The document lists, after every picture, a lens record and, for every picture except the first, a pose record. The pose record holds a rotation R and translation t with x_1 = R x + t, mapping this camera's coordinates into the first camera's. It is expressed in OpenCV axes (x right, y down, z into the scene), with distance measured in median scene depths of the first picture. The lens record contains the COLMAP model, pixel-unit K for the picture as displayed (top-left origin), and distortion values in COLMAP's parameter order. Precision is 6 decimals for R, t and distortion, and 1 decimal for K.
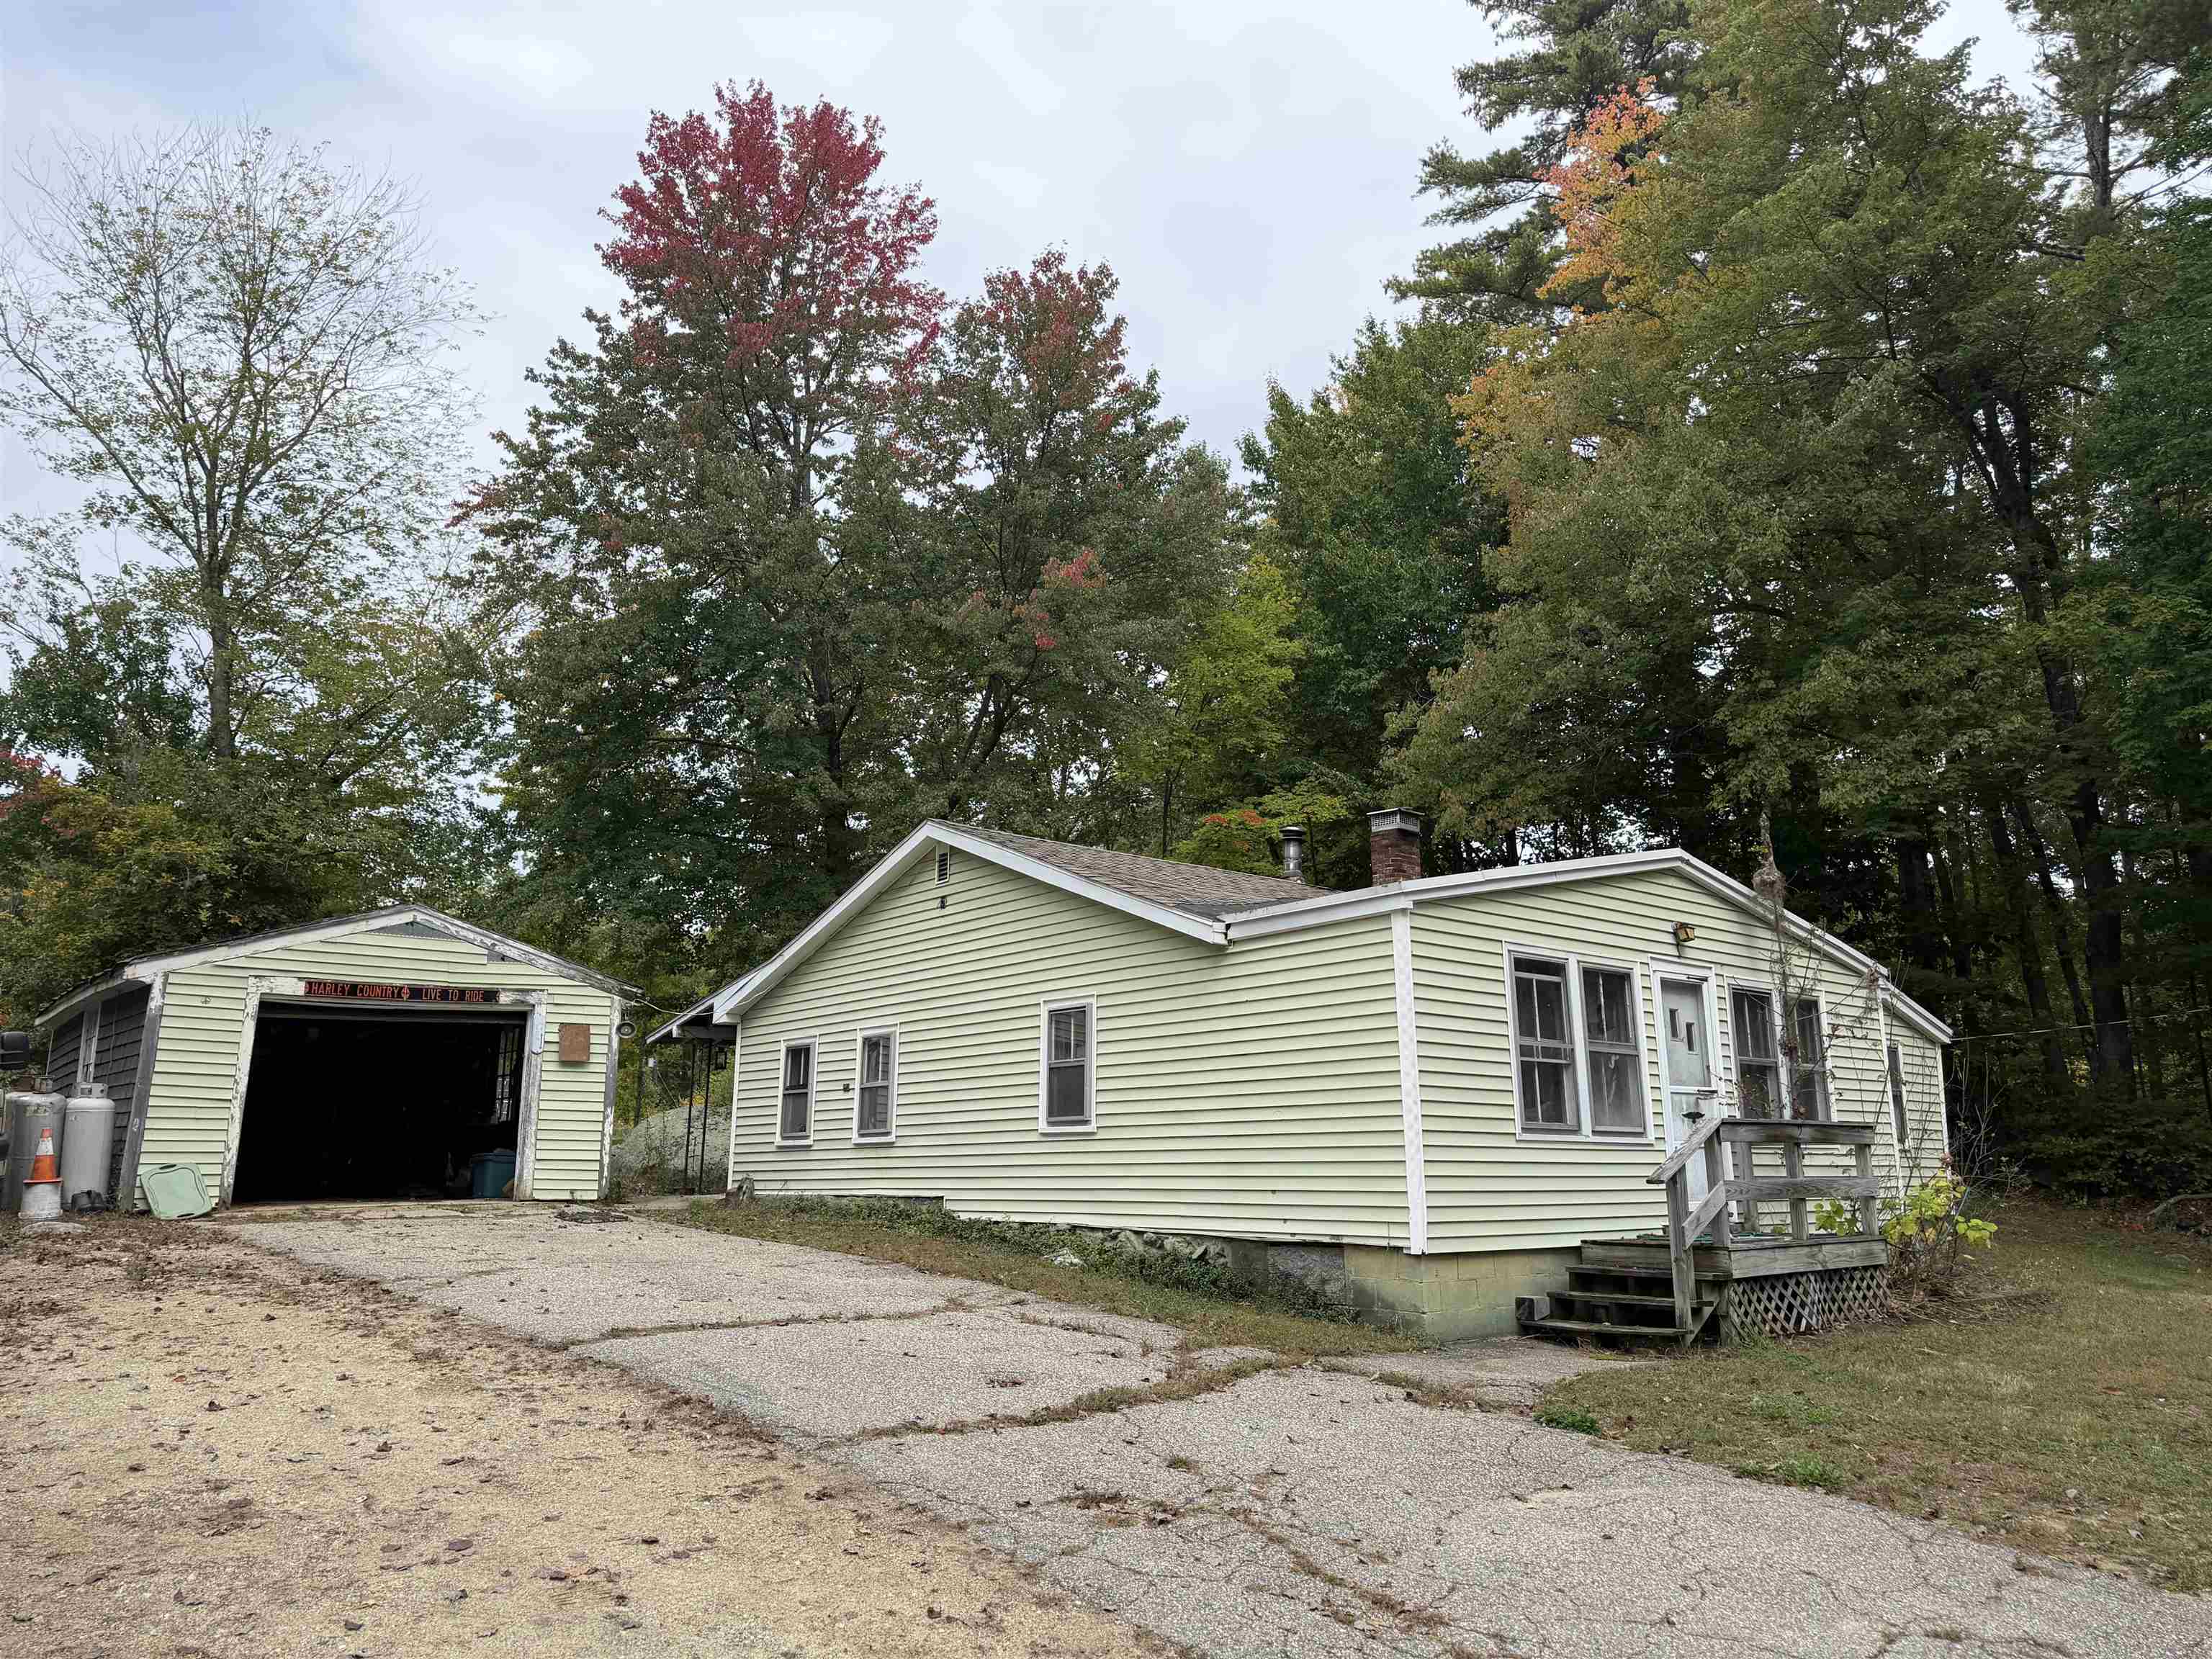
lens RADIAL K [[1571.2, 0, 1092.7], [0, 1571.2, 827.1], [0, 0, 1]] dist [0.017468, -0.017425]
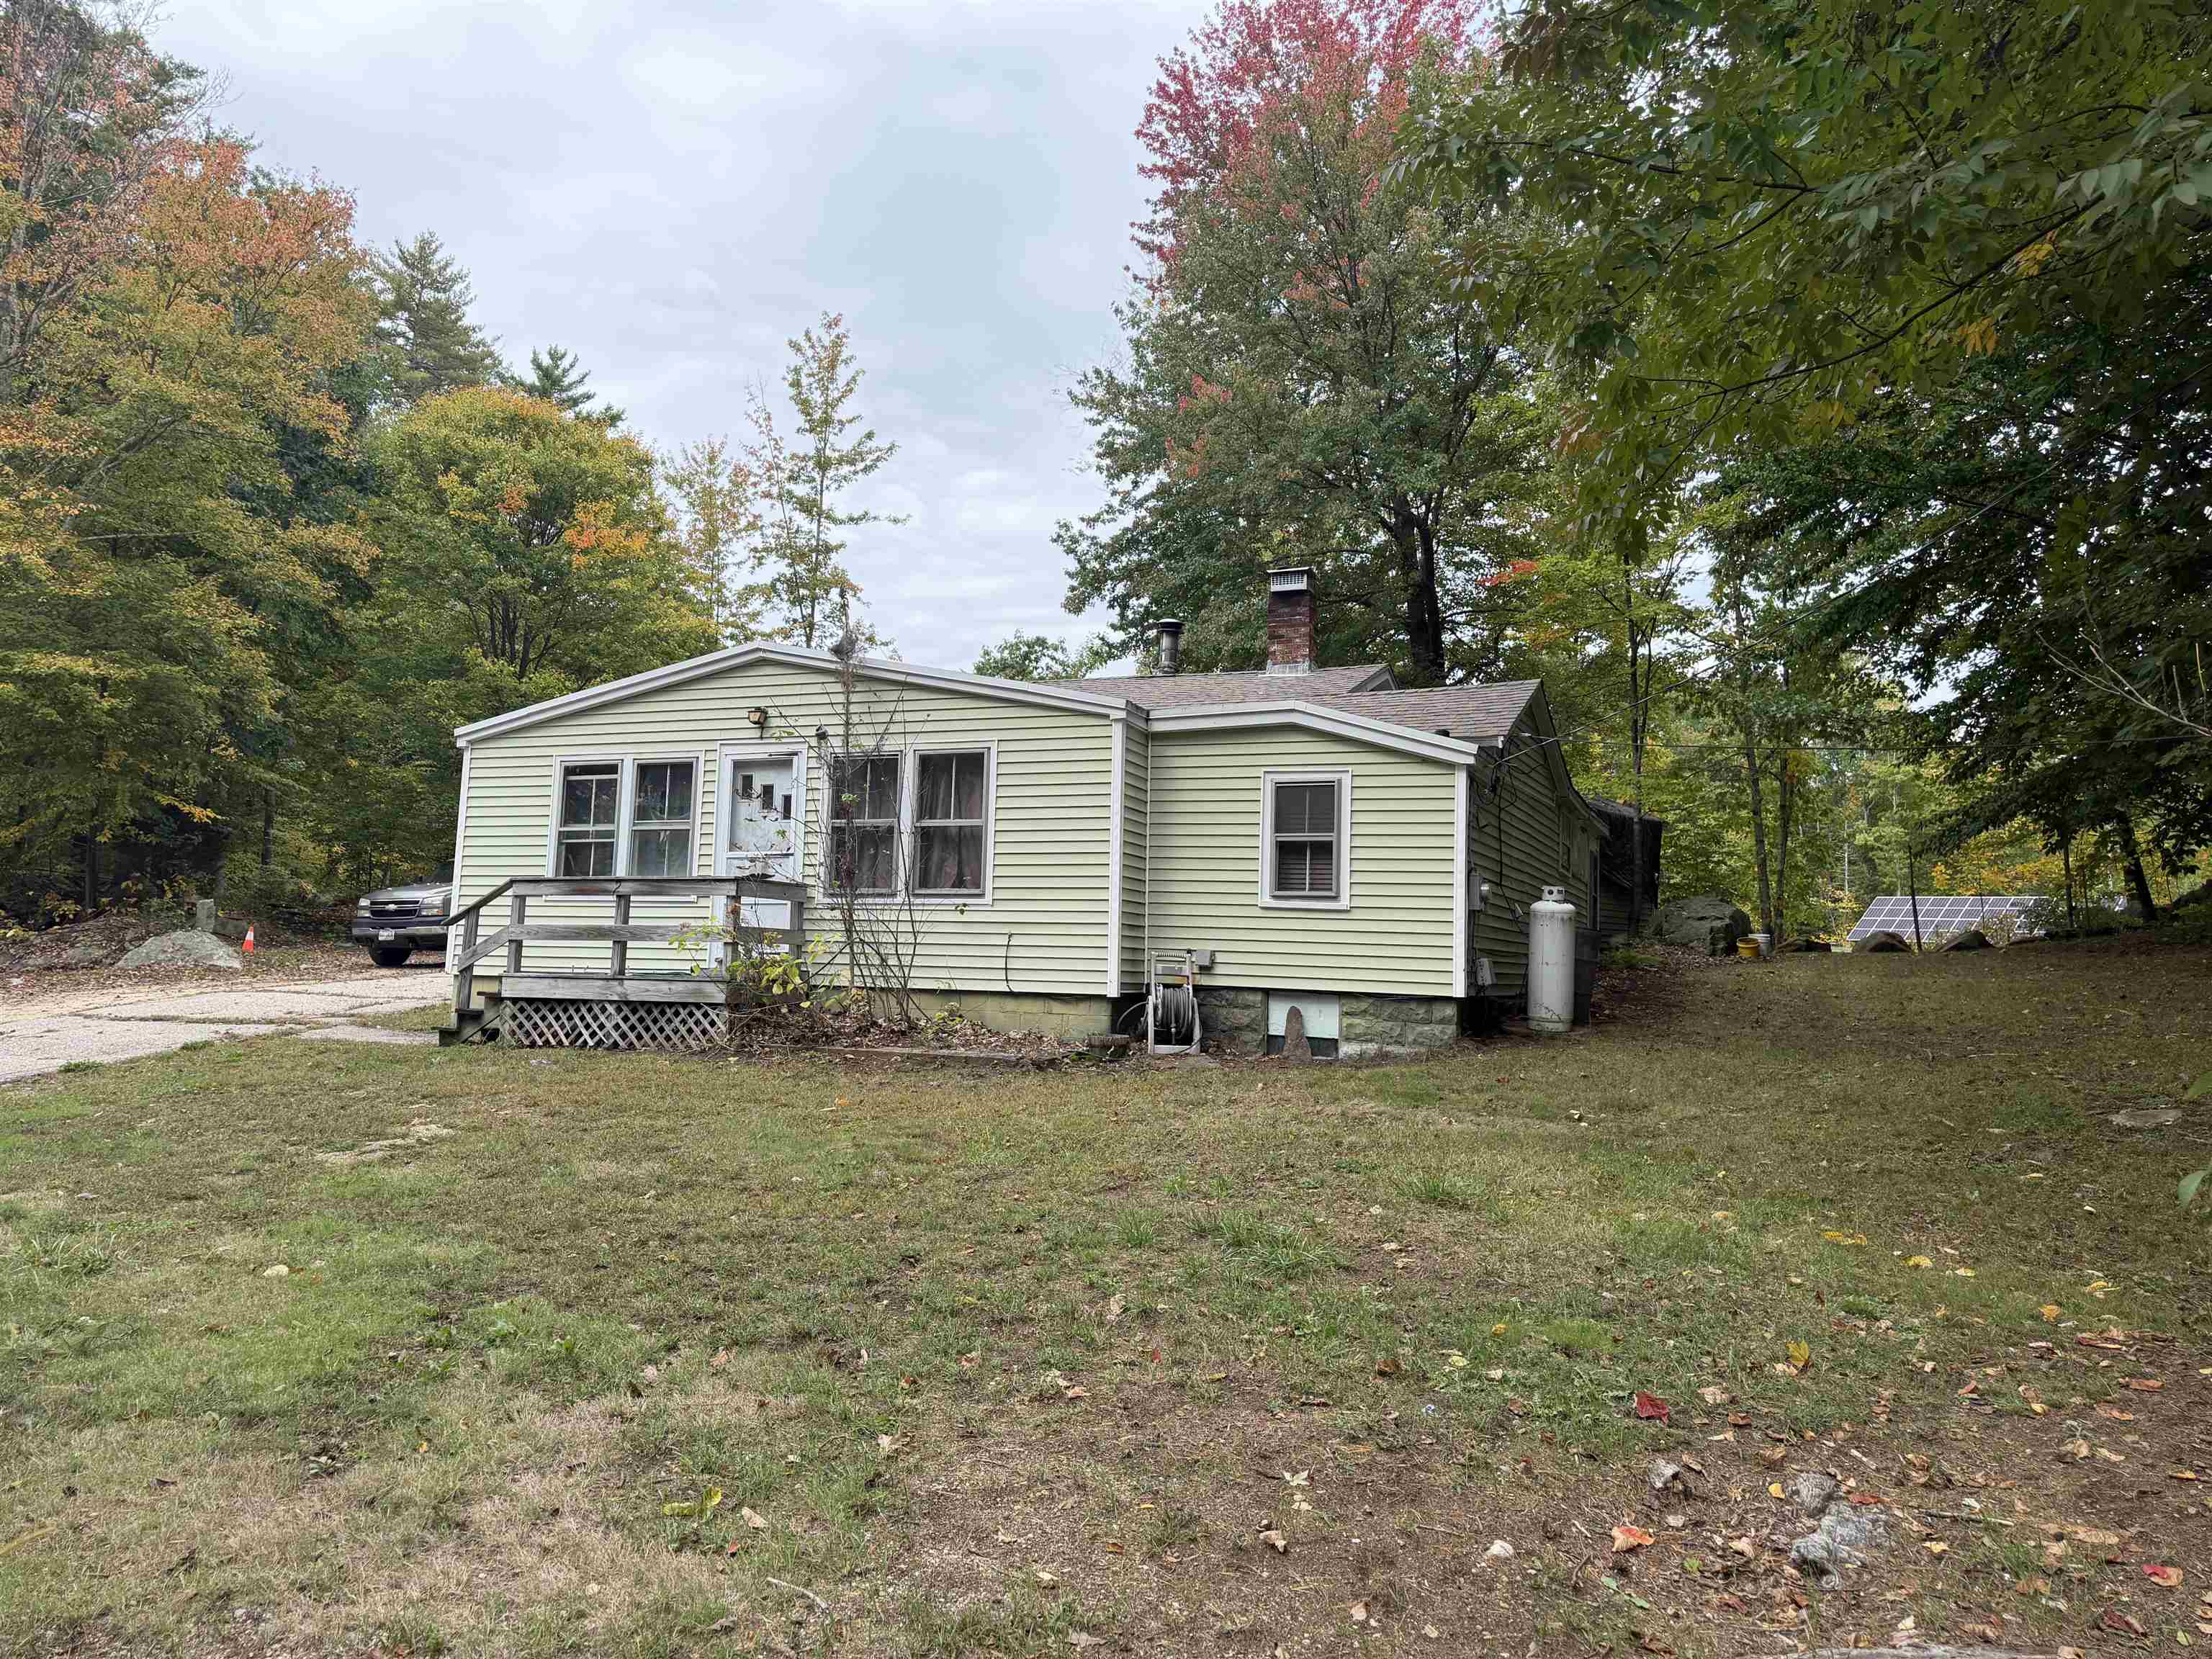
lens RADIAL K [[1571.2, 0, 1097.9], [0, 1571.2, 833.8], [0, 0, 1]] dist [0.017468, -0.017425]
pose [[0.467742, -0.071814, -0.880943, 1.345472], [0.161760, 0.986815, 0.005443, 0.167803], [0.868937, -0.145047, 0.473192, 0.619759]]
